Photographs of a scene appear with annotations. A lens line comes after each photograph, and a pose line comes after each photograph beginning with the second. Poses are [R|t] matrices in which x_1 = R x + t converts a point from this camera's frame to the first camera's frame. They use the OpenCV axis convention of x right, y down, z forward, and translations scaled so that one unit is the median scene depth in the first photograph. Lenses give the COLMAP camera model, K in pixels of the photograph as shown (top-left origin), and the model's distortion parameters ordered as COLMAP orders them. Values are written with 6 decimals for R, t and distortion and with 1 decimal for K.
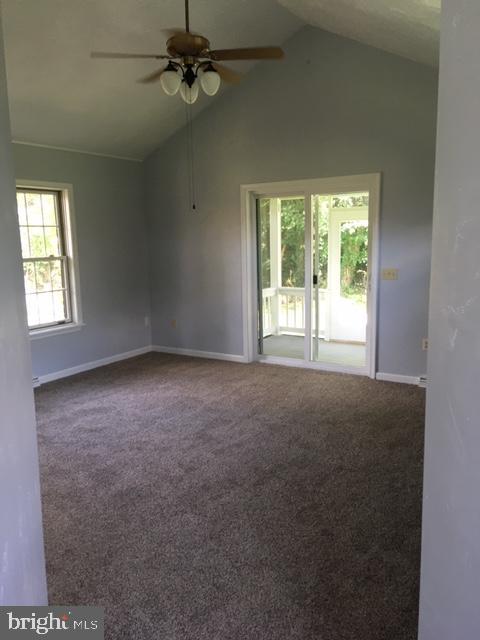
lens RADIAL K [[540.6, 0, 241.4], [0, 540.6, 321.4], [0, 0, 1]] dist [0.019652, 0.002615]
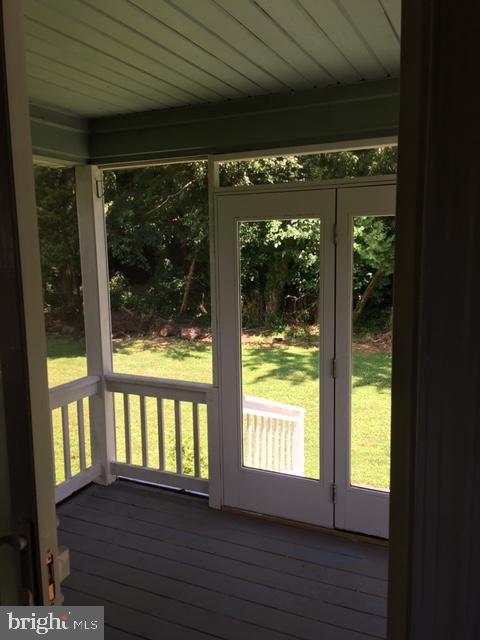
lens RADIAL K [[540.6, 0, 239.3], [0, 540.6, 318.9], [0, 0, 1]] dist [0.019652, 0.002615]
pose [[0.992344, -0.018155, 0.122165, 0.056093], [0.021614, 0.999400, -0.027048, -0.042228], [-0.121600, 0.029481, 0.992141, 0.254677]]
